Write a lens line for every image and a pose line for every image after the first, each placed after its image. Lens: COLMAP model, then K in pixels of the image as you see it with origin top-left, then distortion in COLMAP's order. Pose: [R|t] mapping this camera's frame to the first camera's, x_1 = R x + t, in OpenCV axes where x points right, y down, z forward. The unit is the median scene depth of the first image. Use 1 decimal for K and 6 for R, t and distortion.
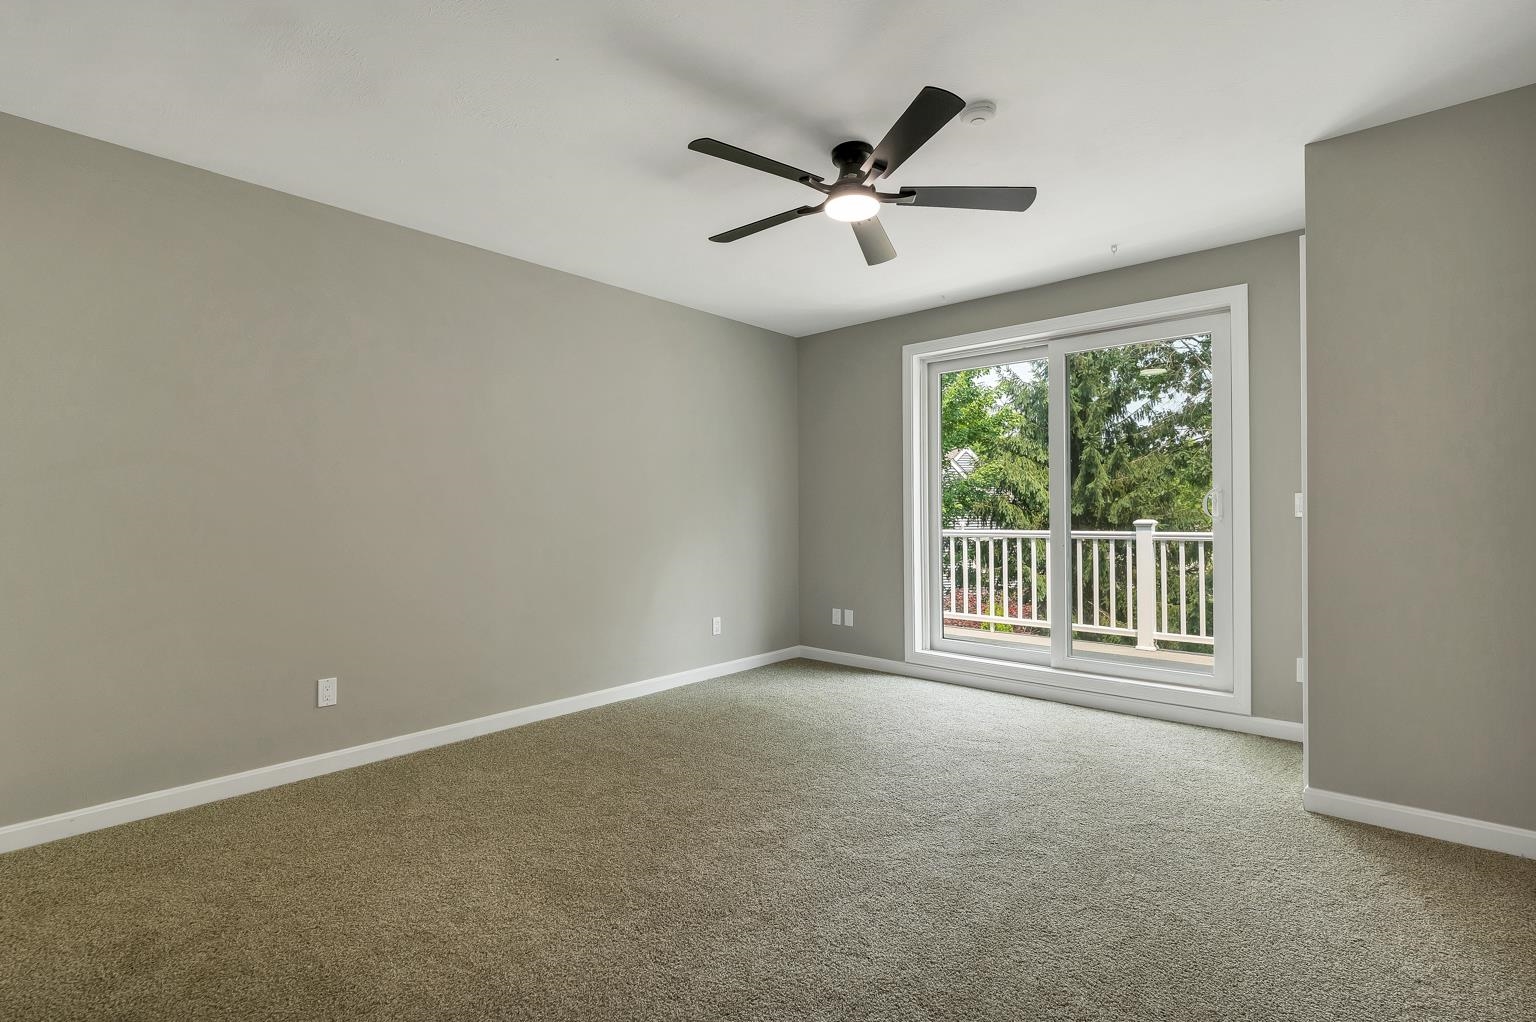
lens RADIAL K [[710.2, 0, 768.9], [0, 710.2, 513.4], [0, 0, 1]] dist [0.000758, 0.000298]
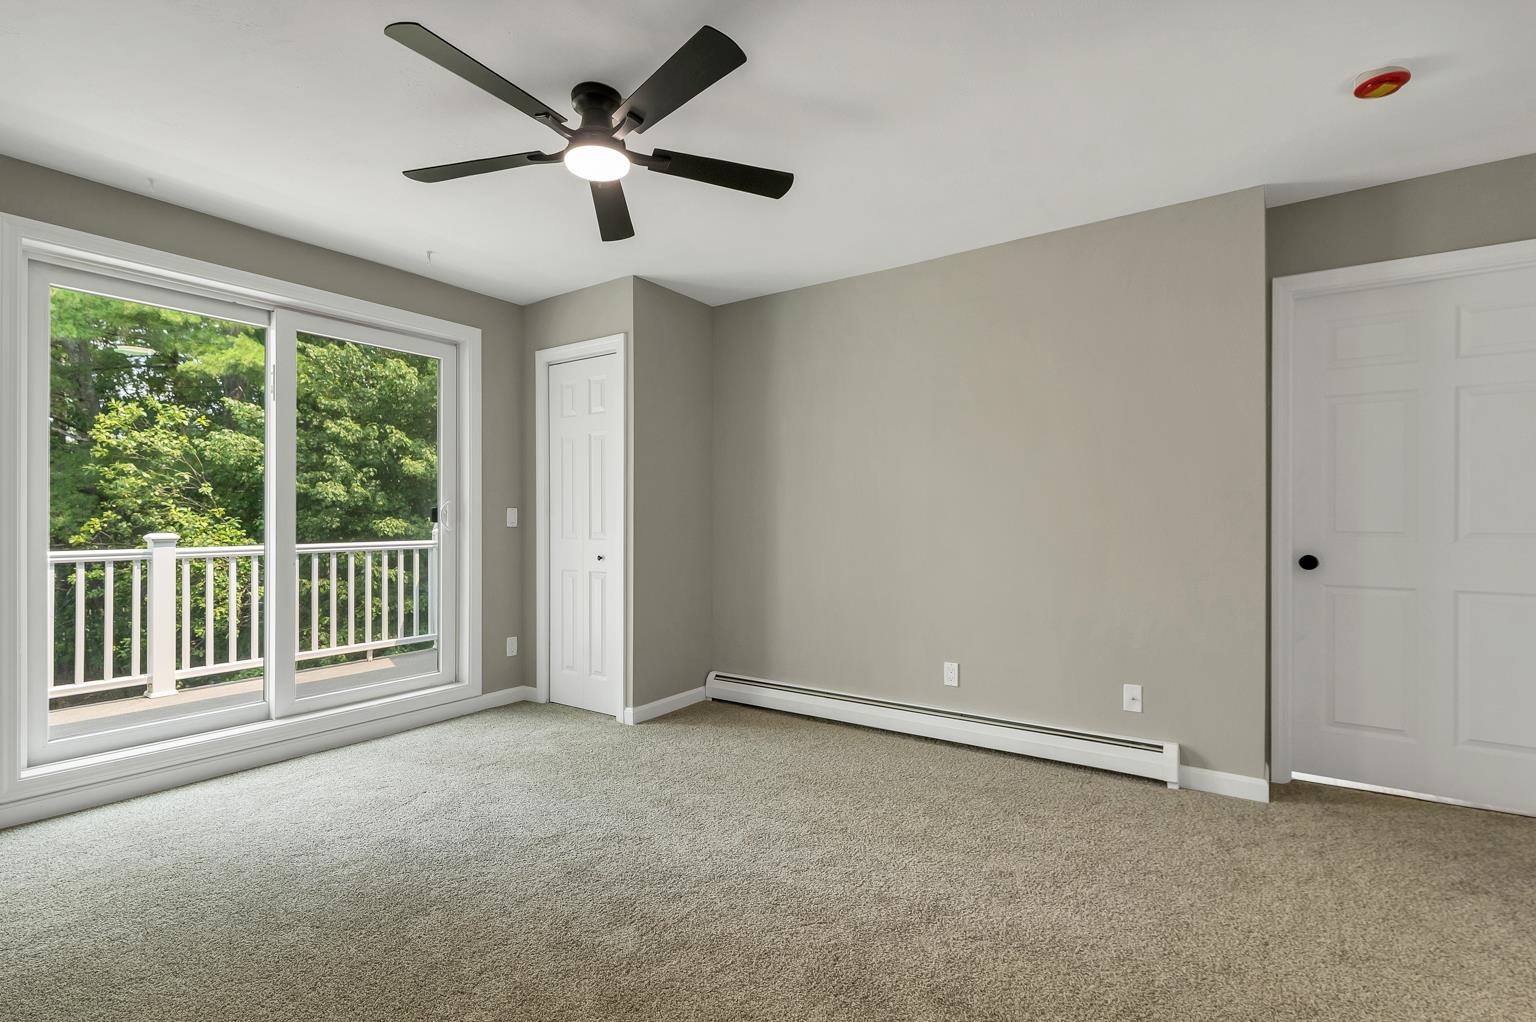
lens RADIAL K [[710.2, 0, 768.6], [0, 710.2, 510.1], [0, 0, 1]] dist [0.000758, 0.000298]
pose [[-0.099184, 0.021331, 0.994840, -0.396344], [0.009306, 0.999746, -0.020509, 0.006356], [-0.995026, 0.007223, -0.099357, 0.472021]]
